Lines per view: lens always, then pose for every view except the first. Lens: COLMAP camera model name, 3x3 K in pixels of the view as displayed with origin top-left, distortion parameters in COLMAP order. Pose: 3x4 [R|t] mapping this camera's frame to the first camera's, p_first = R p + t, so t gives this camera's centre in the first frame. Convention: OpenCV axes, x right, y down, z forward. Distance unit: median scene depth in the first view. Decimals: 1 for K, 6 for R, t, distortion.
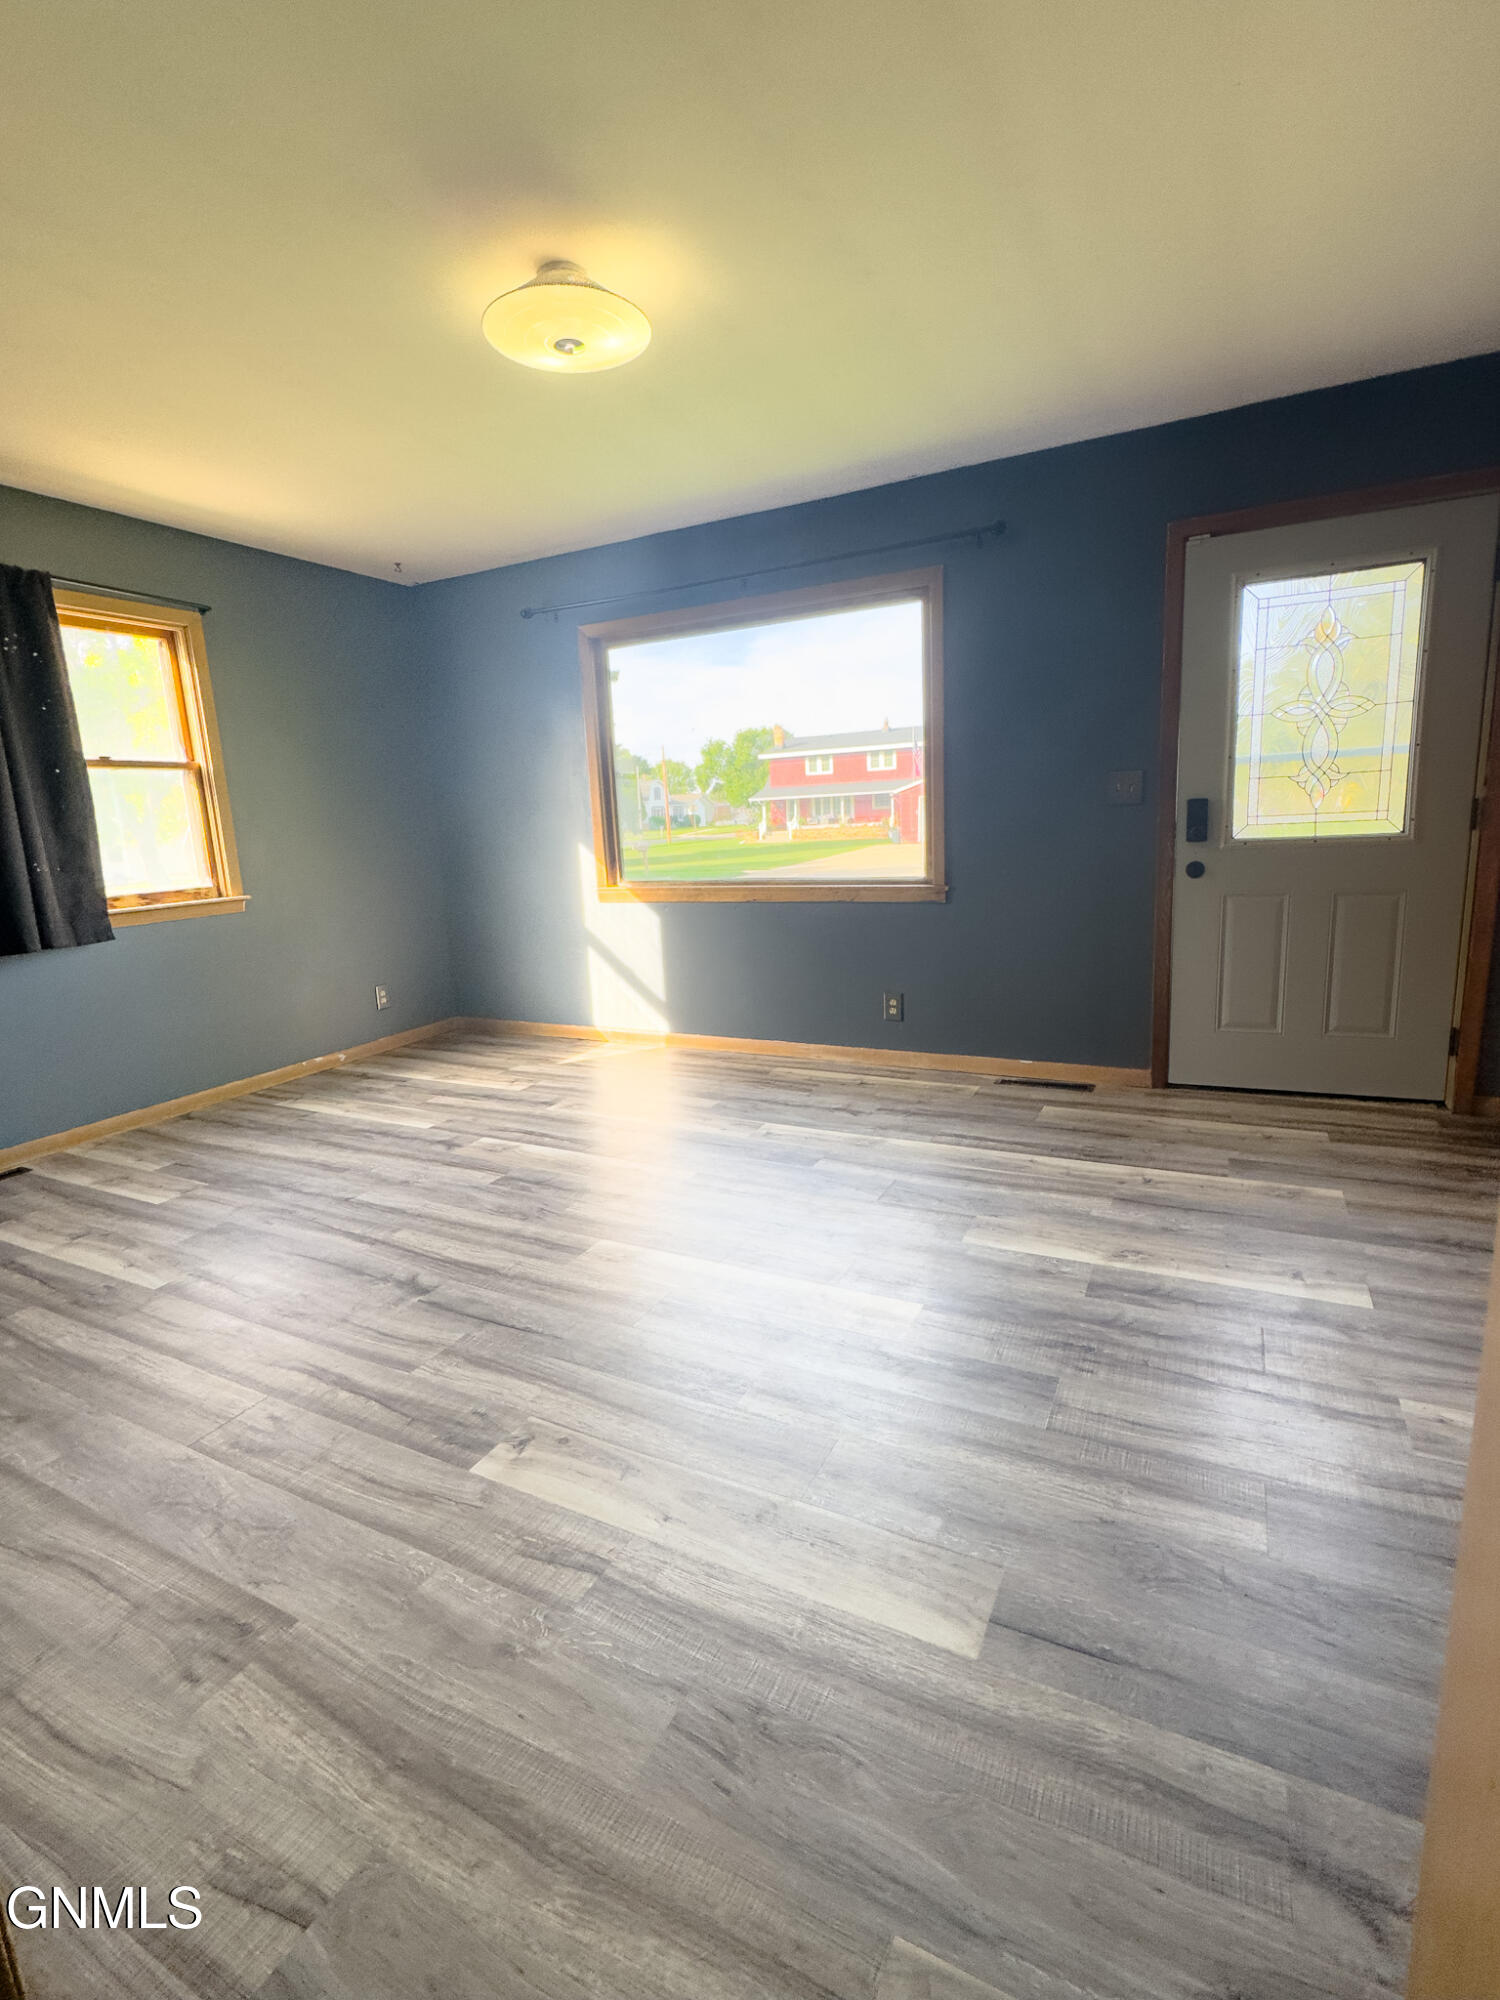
lens RADIAL K [[923.2, 0, 738.3], [0, 923.2, 988.4], [0, 0, 1]] dist [-0.003135, -0.000451]
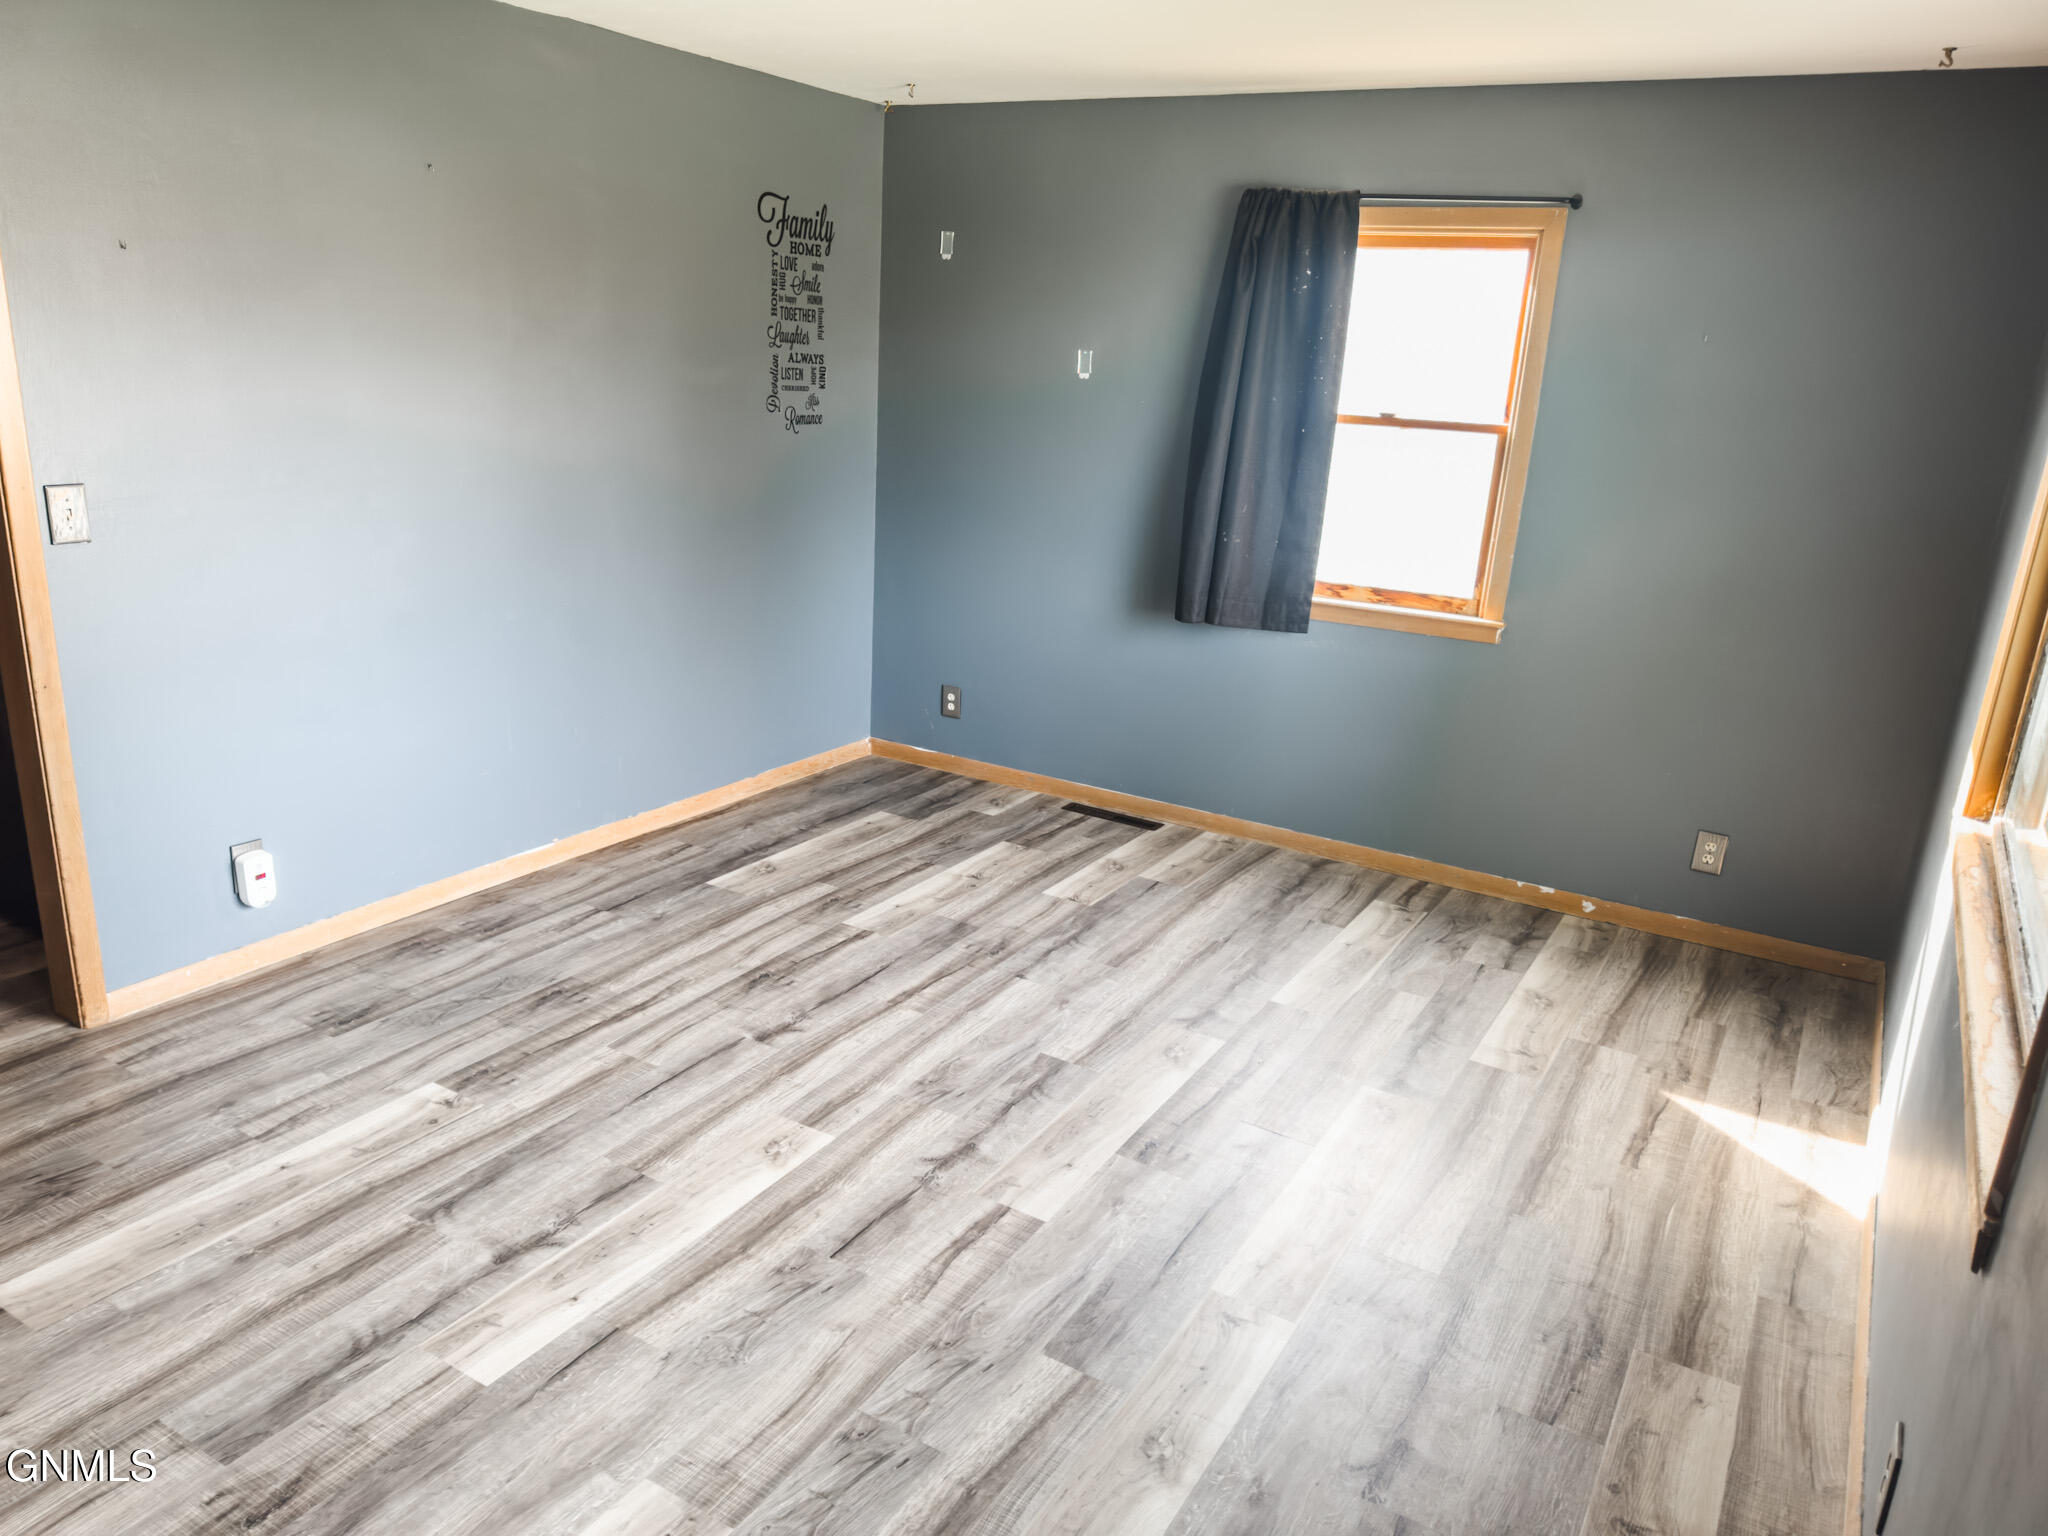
lens RADIAL K [[1442.4, 0, 1024.5], [0, 1442.4, 777.2], [0, 0, 1]] dist [0.060057, -0.055713]
pose [[-0.056061, 0.337340, -0.939712, 0.675477], [-0.235171, 0.910249, 0.340794, -0.347398], [0.970336, 0.240099, 0.028303, 0.799054]]
